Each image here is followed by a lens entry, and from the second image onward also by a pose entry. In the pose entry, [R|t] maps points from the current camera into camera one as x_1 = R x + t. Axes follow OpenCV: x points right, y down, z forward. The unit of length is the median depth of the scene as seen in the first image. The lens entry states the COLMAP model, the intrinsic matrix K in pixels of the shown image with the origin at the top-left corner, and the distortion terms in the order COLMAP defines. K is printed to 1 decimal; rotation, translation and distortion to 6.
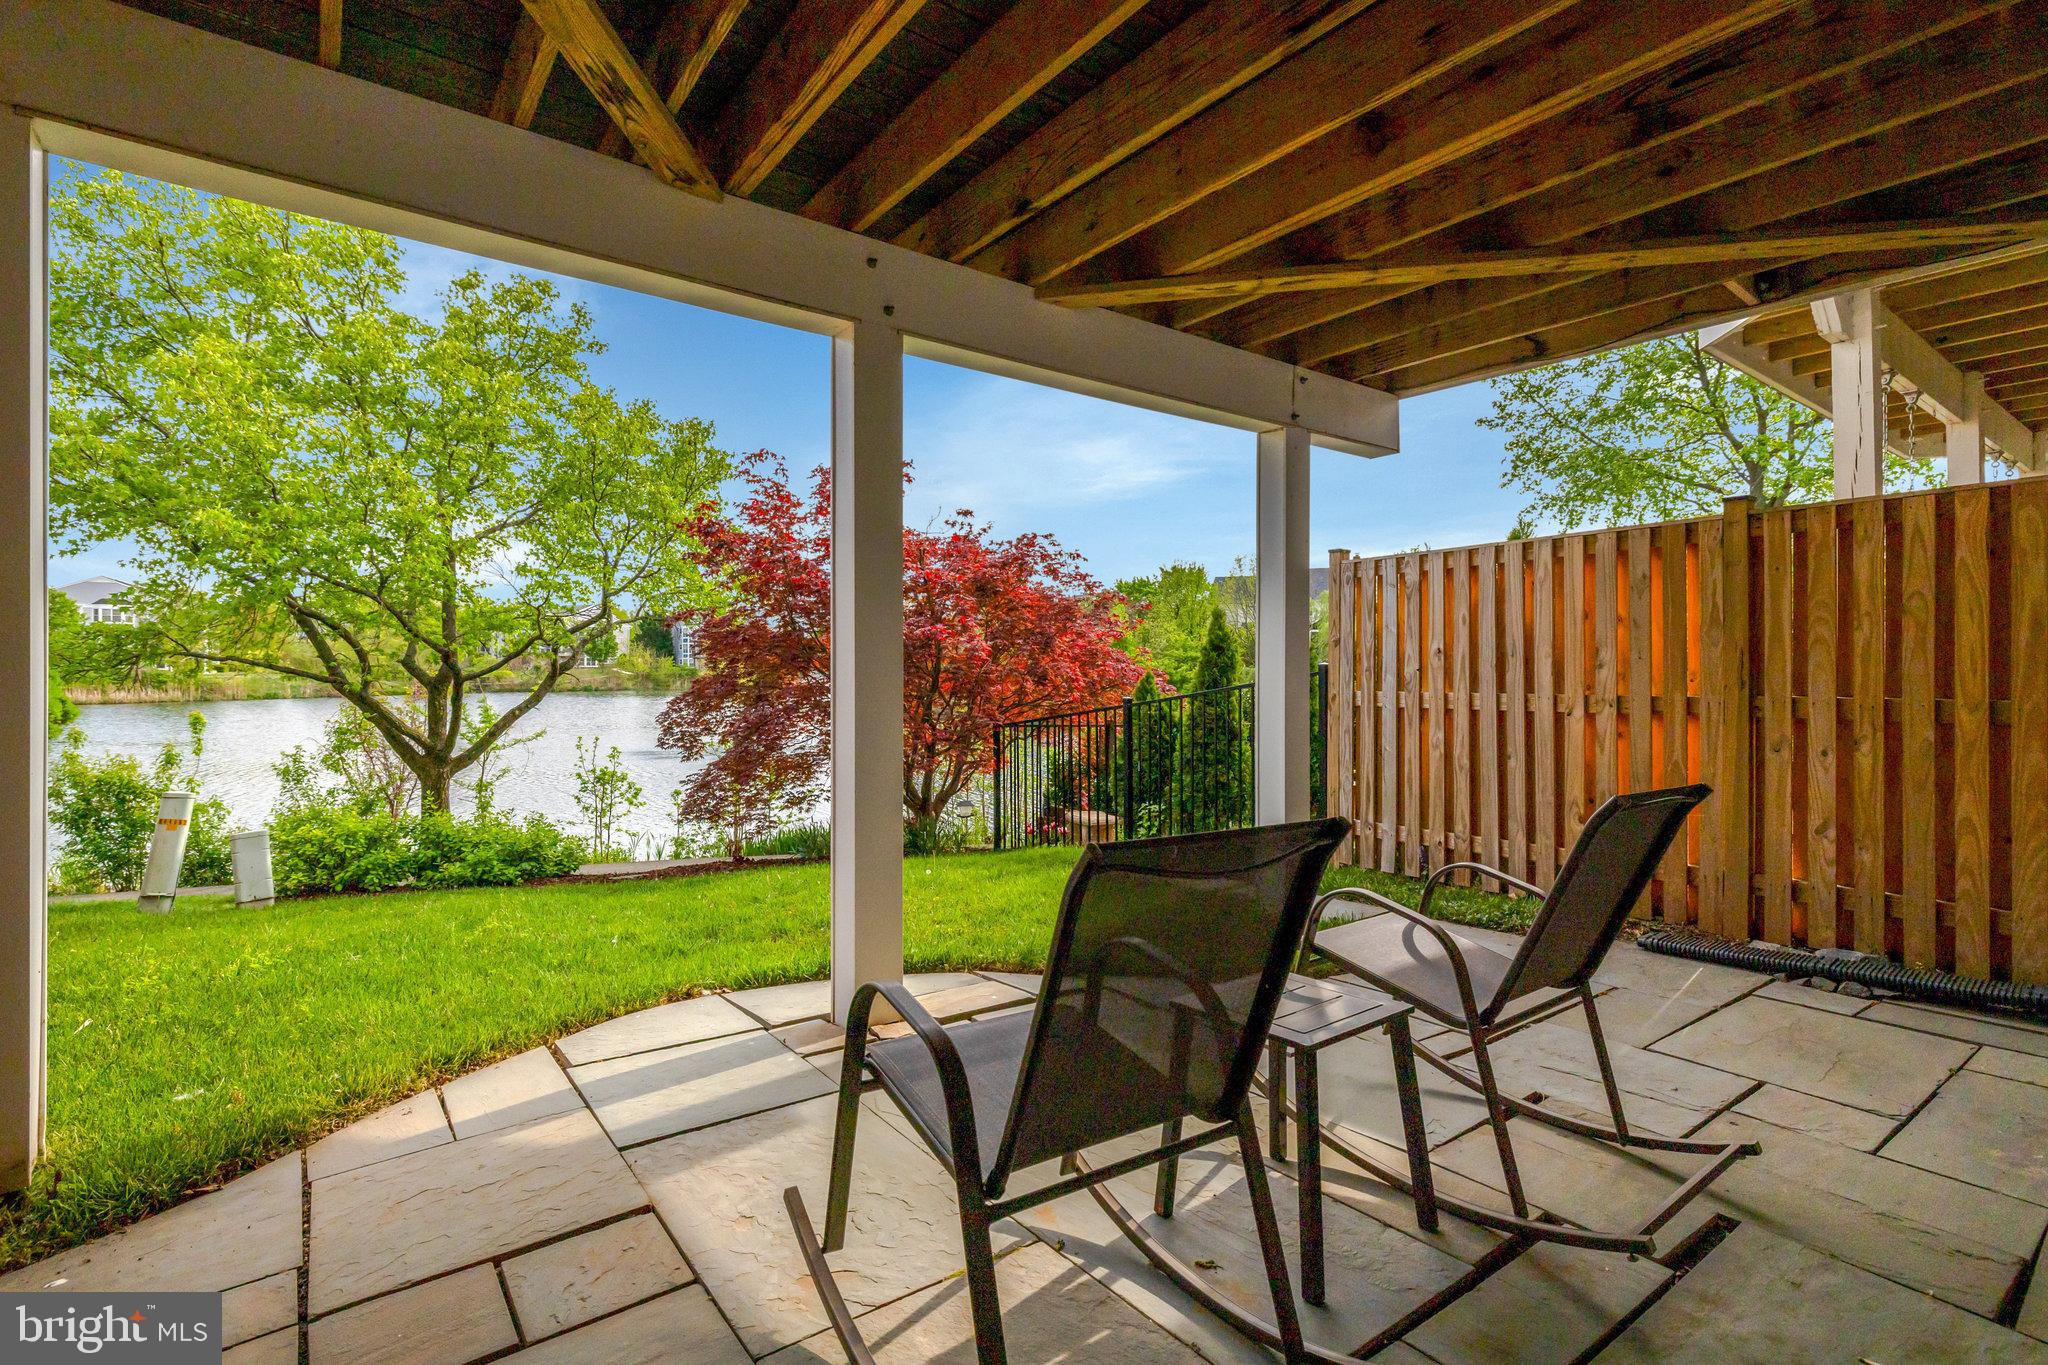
lens RADIAL K [[943.6, 0, 1027.1], [0, 943.6, 693.0], [0, 0, 1]] dist [0.000357, 0.000014]
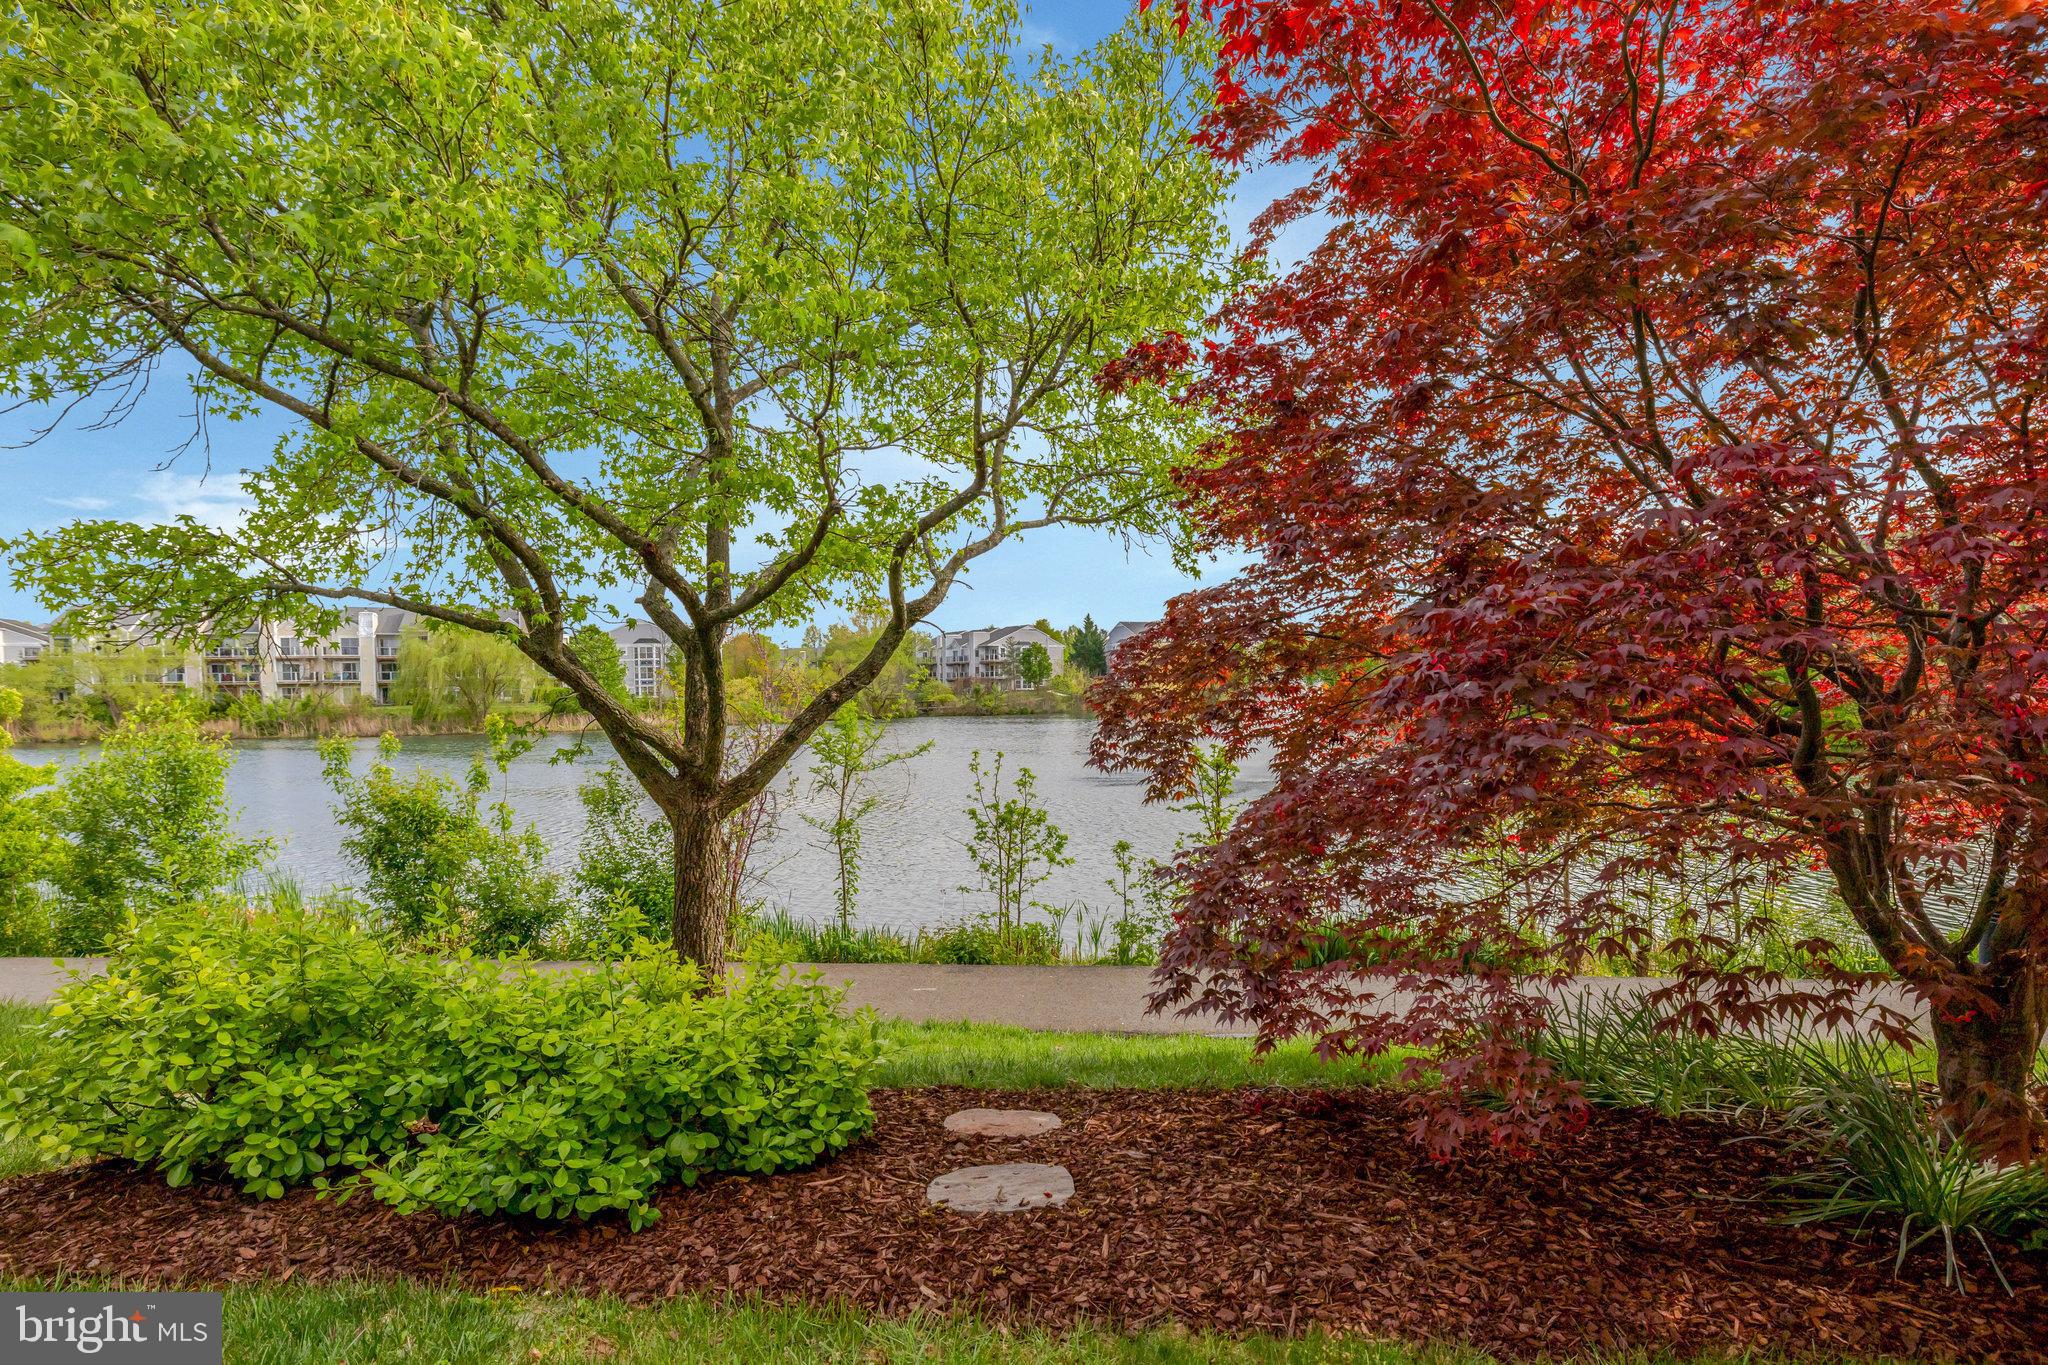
lens RADIAL K [[1065.5, 0, 1026.7], [0, 1065.5, 687.3], [0, 0, 1]] dist [0.001259, 0.000082]
pose [[0.907221, -0.020364, -0.420162, -0.150688], [0.009458, 0.999562, -0.028024, 0.024897], [0.420549, 0.021451, 0.907016, 0.386457]]
